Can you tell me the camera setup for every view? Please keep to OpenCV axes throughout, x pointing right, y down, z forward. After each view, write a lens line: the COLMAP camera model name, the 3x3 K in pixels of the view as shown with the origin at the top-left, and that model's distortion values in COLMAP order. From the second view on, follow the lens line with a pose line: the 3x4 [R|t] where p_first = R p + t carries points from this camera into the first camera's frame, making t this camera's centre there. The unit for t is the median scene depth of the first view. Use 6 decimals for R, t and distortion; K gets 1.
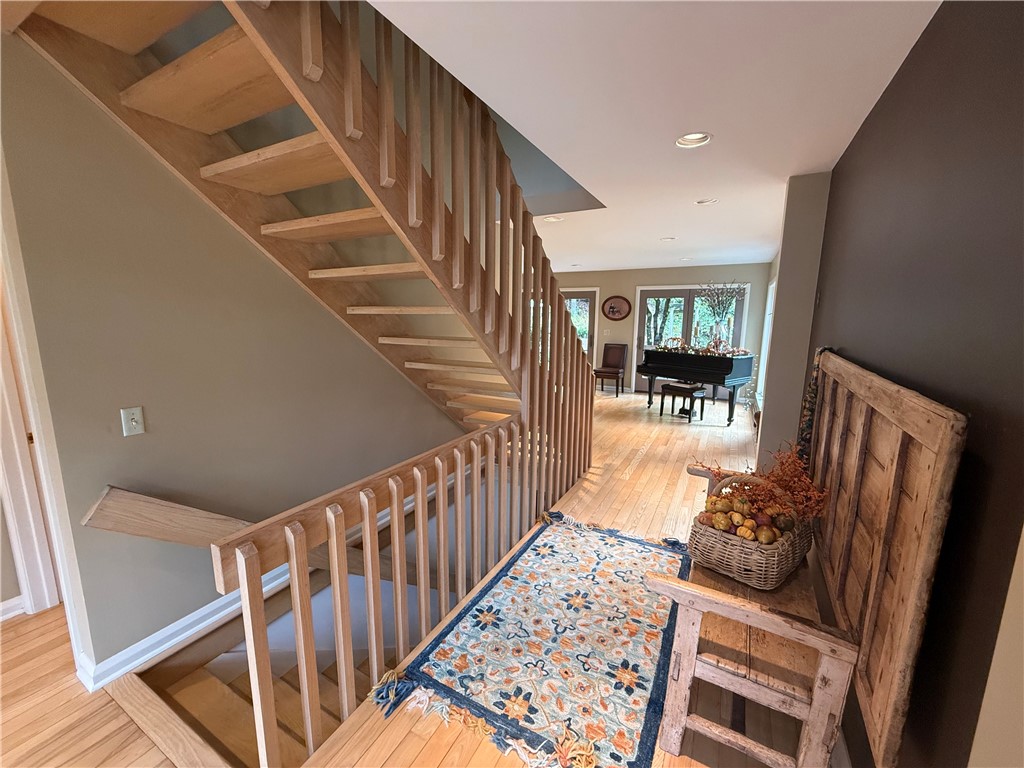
lens RADIAL K [[408.9, 0, 511.1], [0, 408.9, 384.1], [0, 0, 1]] dist [0.002365, 0.000397]
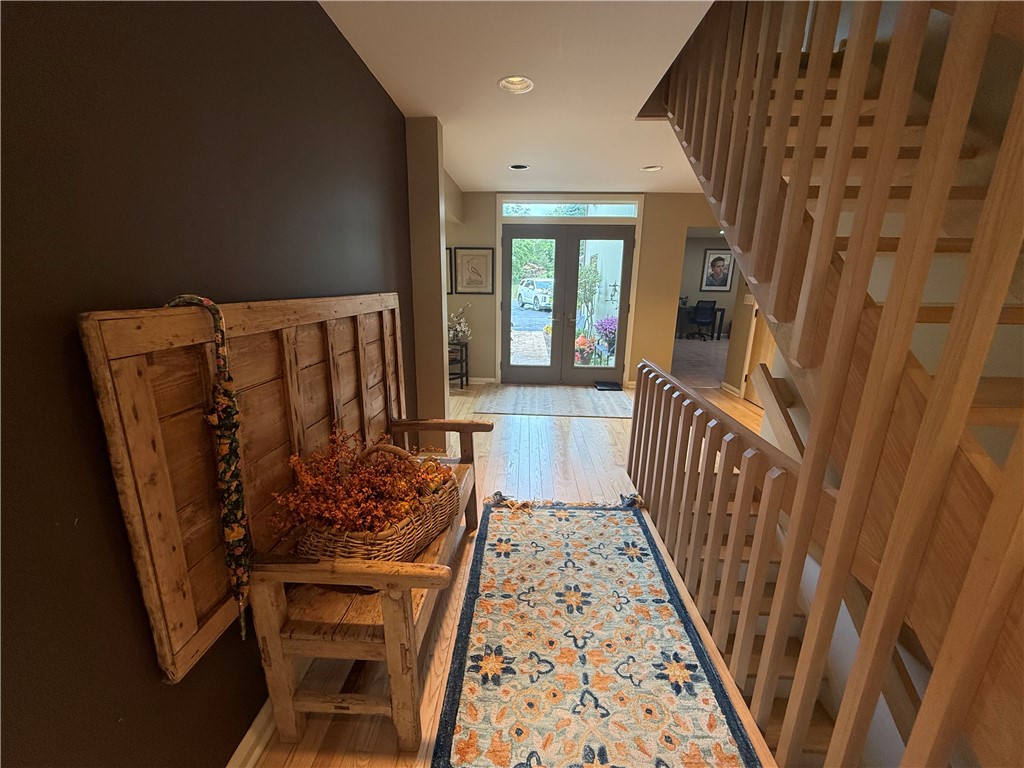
lens RADIAL K [[408.9, 0, 511.7], [0, 408.9, 385.6], [0, 0, 1]] dist [0.002365, 0.000397]
pose [[-0.896345, 0.089654, -0.434197, 0.654350], [-0.096166, 0.916710, 0.387808, -0.210684], [0.432802, 0.389365, -0.813067, 1.574384]]
